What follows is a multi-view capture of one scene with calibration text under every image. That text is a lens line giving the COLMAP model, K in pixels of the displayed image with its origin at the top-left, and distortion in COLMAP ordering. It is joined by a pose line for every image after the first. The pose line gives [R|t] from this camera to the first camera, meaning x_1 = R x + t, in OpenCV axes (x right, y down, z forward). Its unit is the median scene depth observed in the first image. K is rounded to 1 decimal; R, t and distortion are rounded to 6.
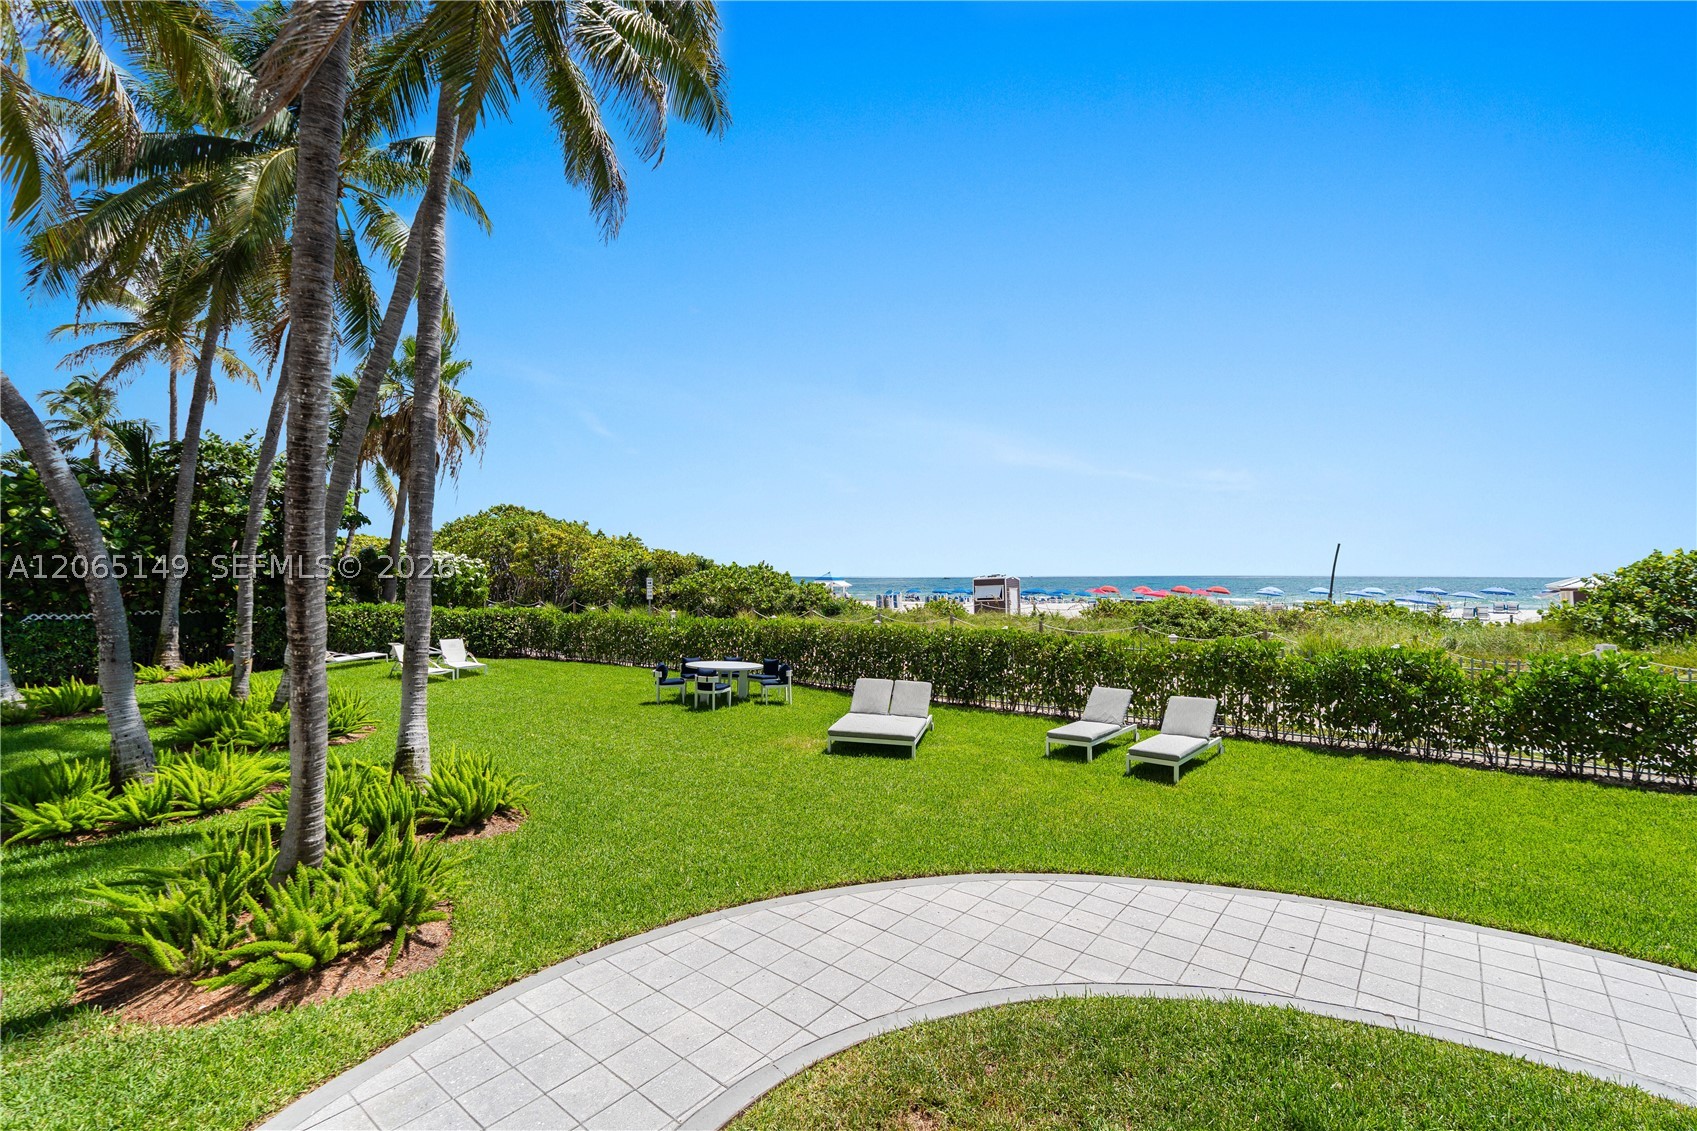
lens RADIAL K [[758.4, 0, 847.7], [0, 758.4, 563.4], [0, 0, 1]] dist [-0.013208, 0.005231]
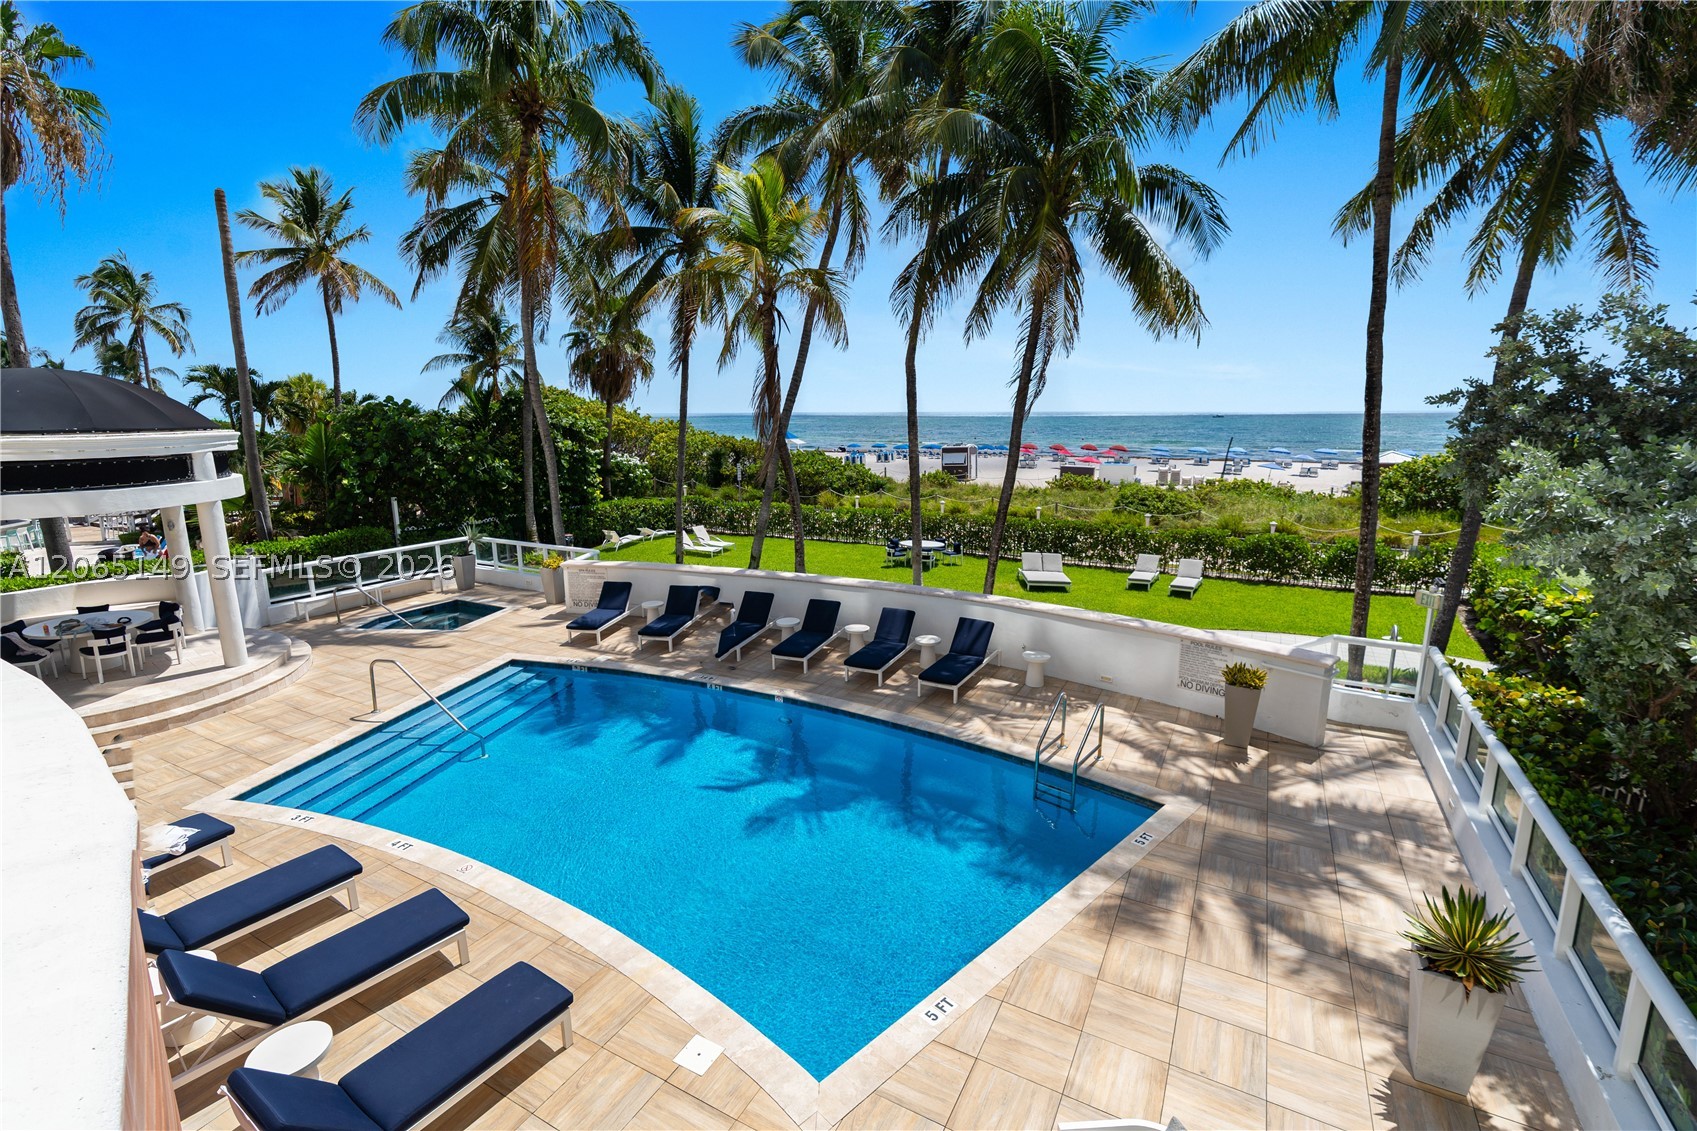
lens RADIAL K [[758.4, 0, 847.7], [0, 758.4, 563.4], [0, 0, 1]] dist [-0.013208, 0.005231]
pose [[0.988187, -0.029801, 0.150325, -0.823027], [-0.002594, 0.977518, 0.210835, -0.258845], [-0.153228, -0.208735, 0.965894, -0.907183]]
